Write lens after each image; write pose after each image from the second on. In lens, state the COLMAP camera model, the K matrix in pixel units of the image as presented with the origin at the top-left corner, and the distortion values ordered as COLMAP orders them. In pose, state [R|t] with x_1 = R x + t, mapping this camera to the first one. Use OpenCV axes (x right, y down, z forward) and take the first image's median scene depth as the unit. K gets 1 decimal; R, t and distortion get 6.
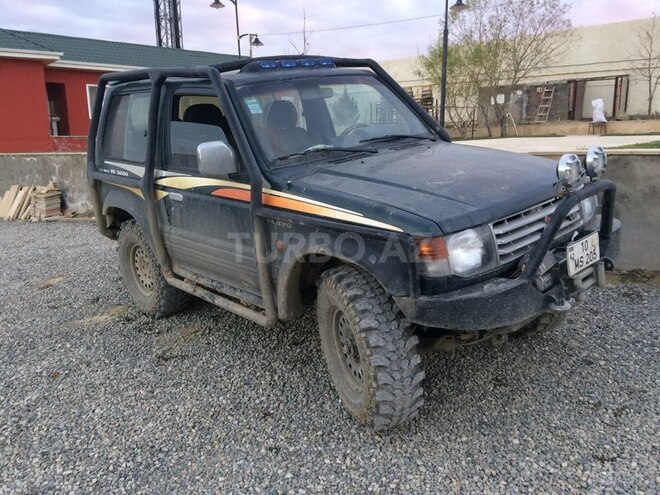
lens RADIAL K [[558.4, 0, 327.3], [0, 558.4, 244.6], [0, 0, 1]] dist [0.096392, -0.138111]
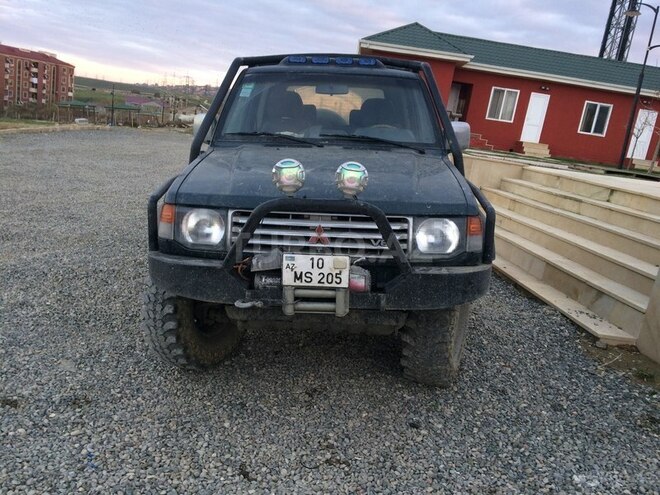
lens RADIAL K [[558.4, 0, 327.3], [0, 558.4, 244.6], [0, 0, 1]] dist [0.096392, -0.138111]
pose [[0.708559, 0.276141, -0.649377, 0.140538], [-0.283665, 0.954086, 0.096198, -0.016148], [0.646126, 0.116044, 0.754357, 0.040162]]
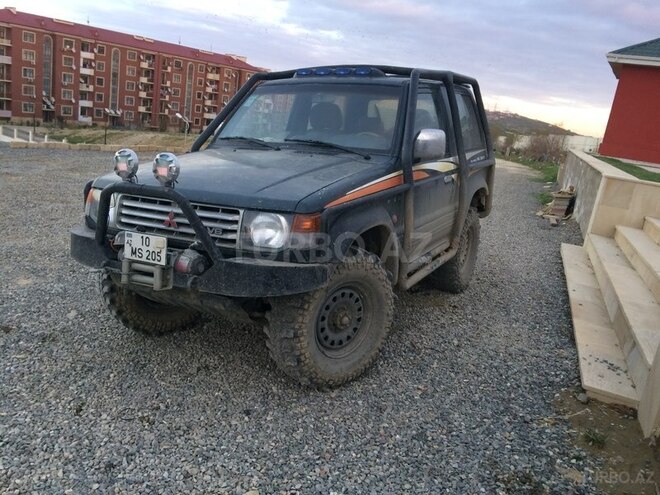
lens RADIAL K [[558.4, 0, 327.3], [0, 558.4, 244.6], [0, 0, 1]] dist [0.096392, -0.138111]
pose [[0.311662, 0.298829, -0.901980, 0.202337], [-0.316268, 0.927758, 0.198088, -0.041496], [0.896014, 0.223531, 0.383657, 0.118909]]
